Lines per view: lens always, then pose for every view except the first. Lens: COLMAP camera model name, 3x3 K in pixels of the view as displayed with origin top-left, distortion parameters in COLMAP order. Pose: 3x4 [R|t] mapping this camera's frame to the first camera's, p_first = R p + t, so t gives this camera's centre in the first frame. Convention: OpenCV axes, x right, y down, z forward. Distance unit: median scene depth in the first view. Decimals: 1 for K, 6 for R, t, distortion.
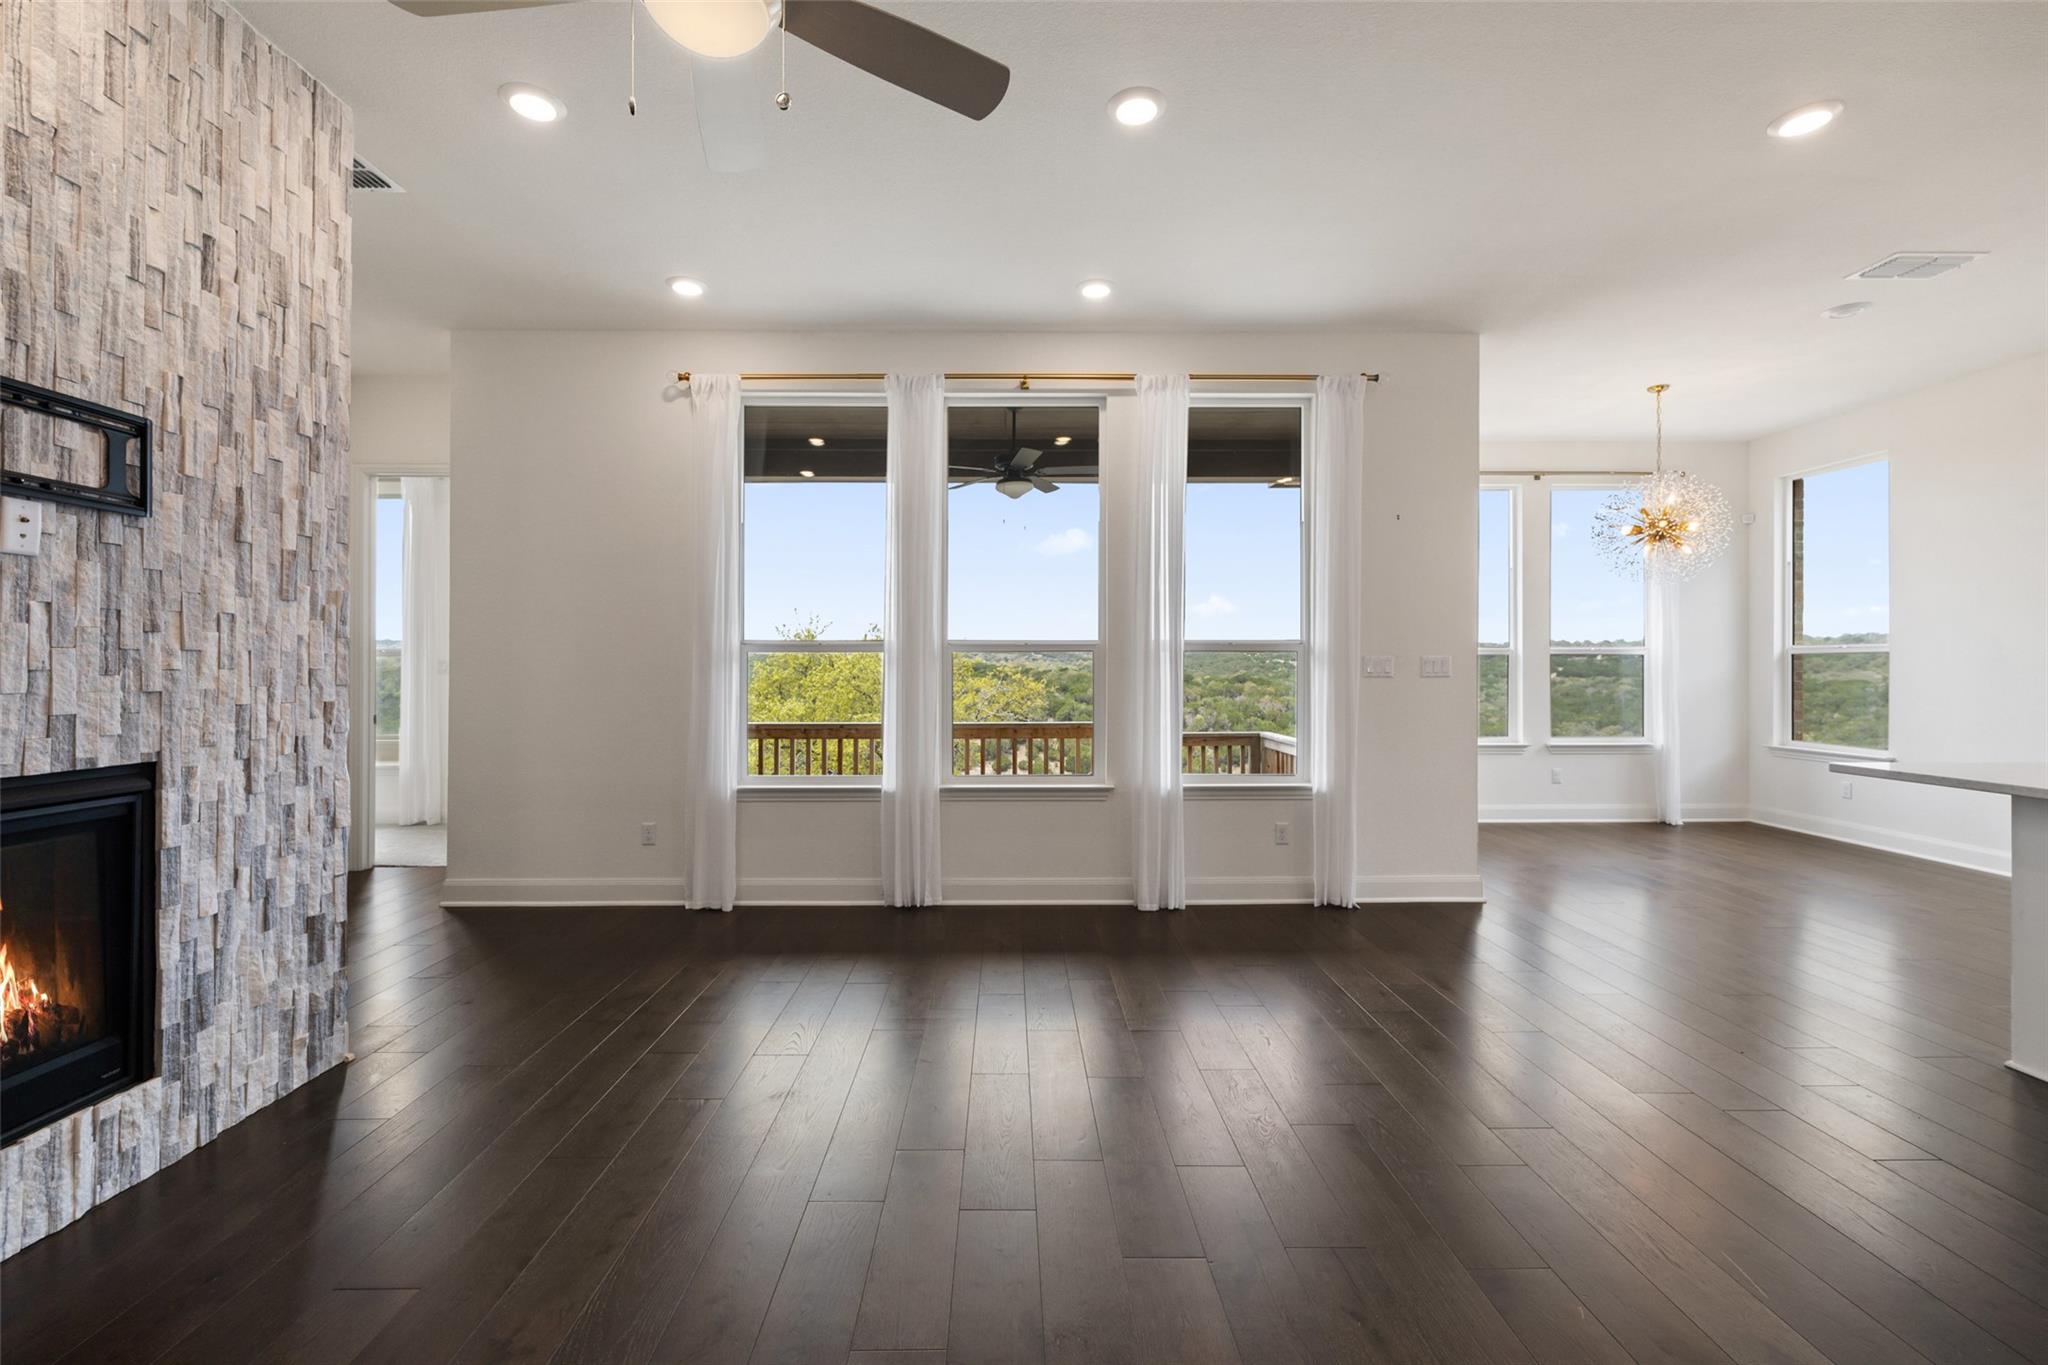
lens RADIAL K [[867.1, 0, 1021.1], [0, 867.1, 663.4], [0, 0, 1]] dist [0.001695, -0.000476]
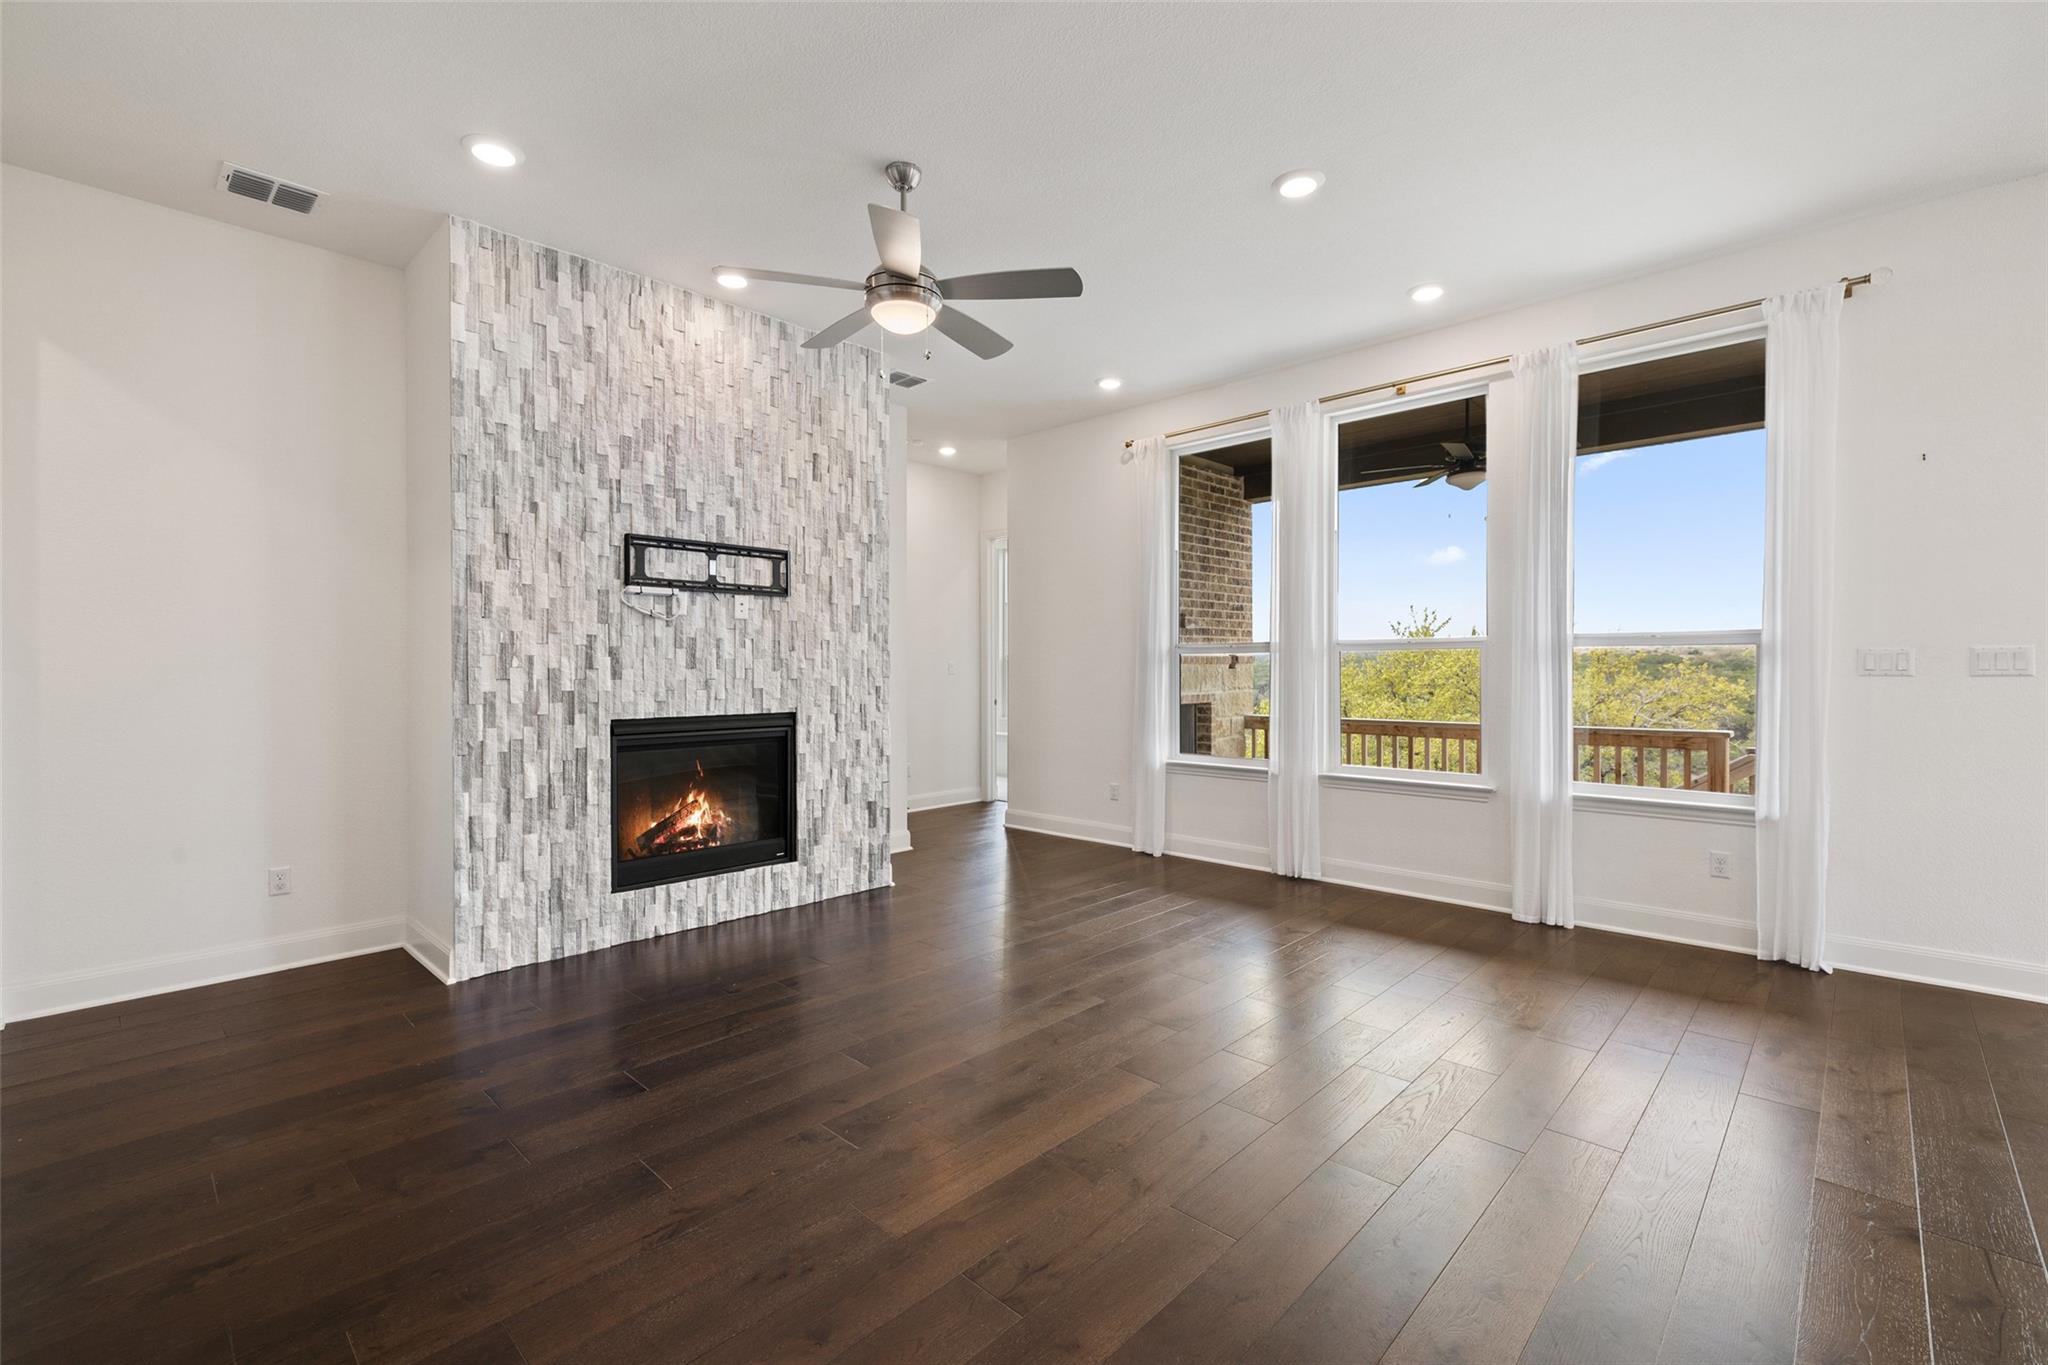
lens RADIAL K [[888.2, 0, 1018.2], [0, 888.2, 672.8], [0, 0, 1]] dist [0.003145, 0.000463]
pose [[0.711651, 0.001427, -0.702532, 0.751052], [0.006780, 0.999937, 0.008900, 0.001842], [0.702500, -0.011097, 0.711597, -0.127819]]
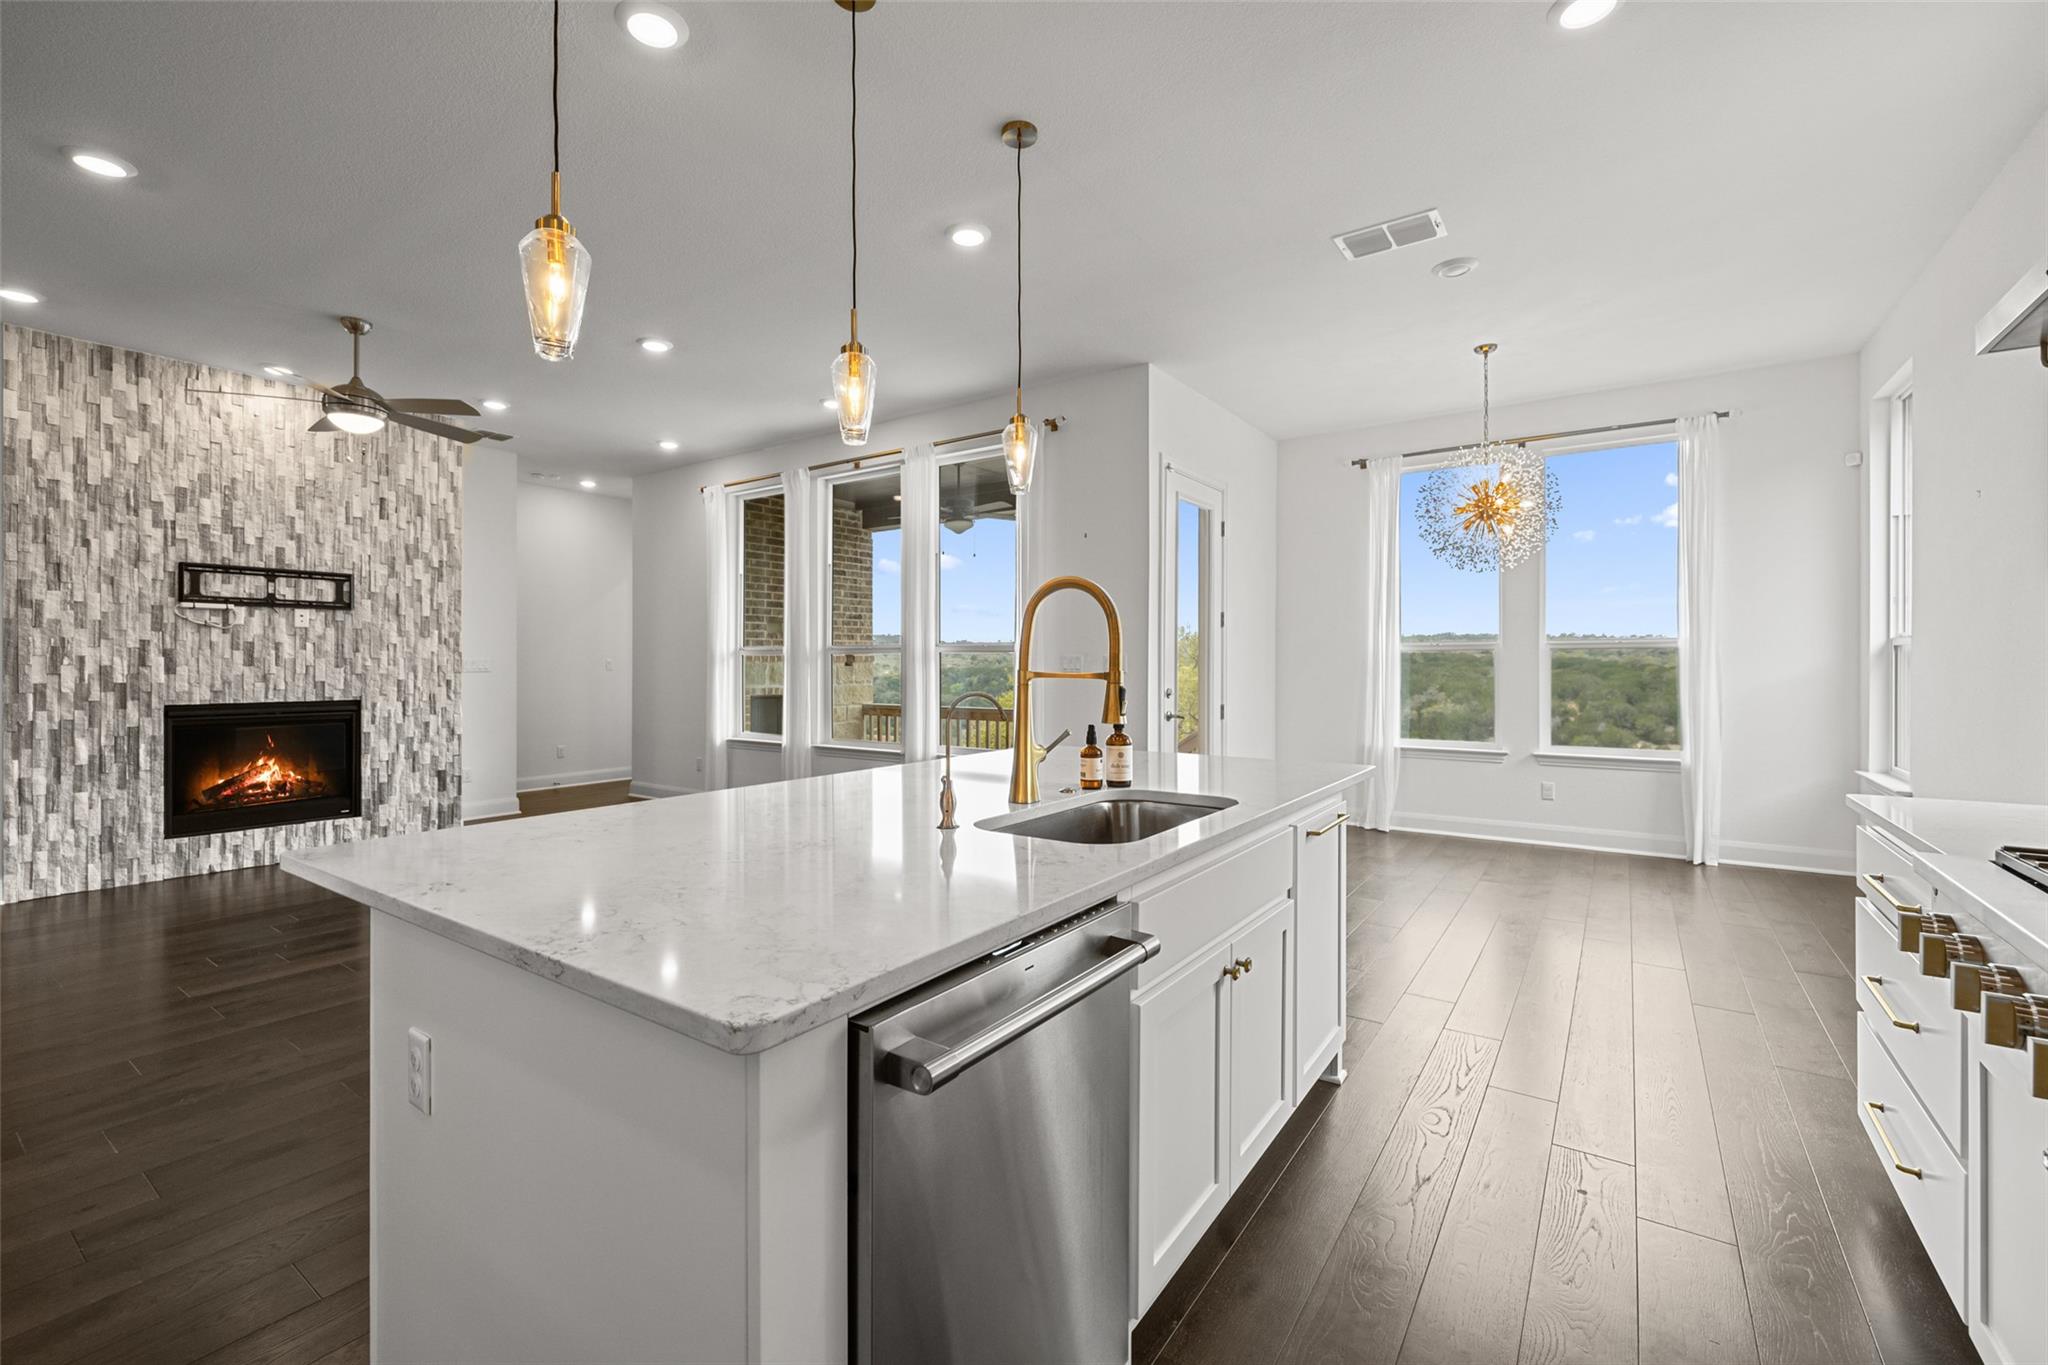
lens RADIAL K [[867.1, 0, 1021.1], [0, 867.1, 663.4], [0, 0, 1]] dist [0.001695, -0.000476]
pose [[0.811225, -0.000327, -0.584735, 1.865811], [0.003212, 0.999987, 0.003898, -0.003419], [0.584726, -0.005041, 0.811215, 0.012484]]
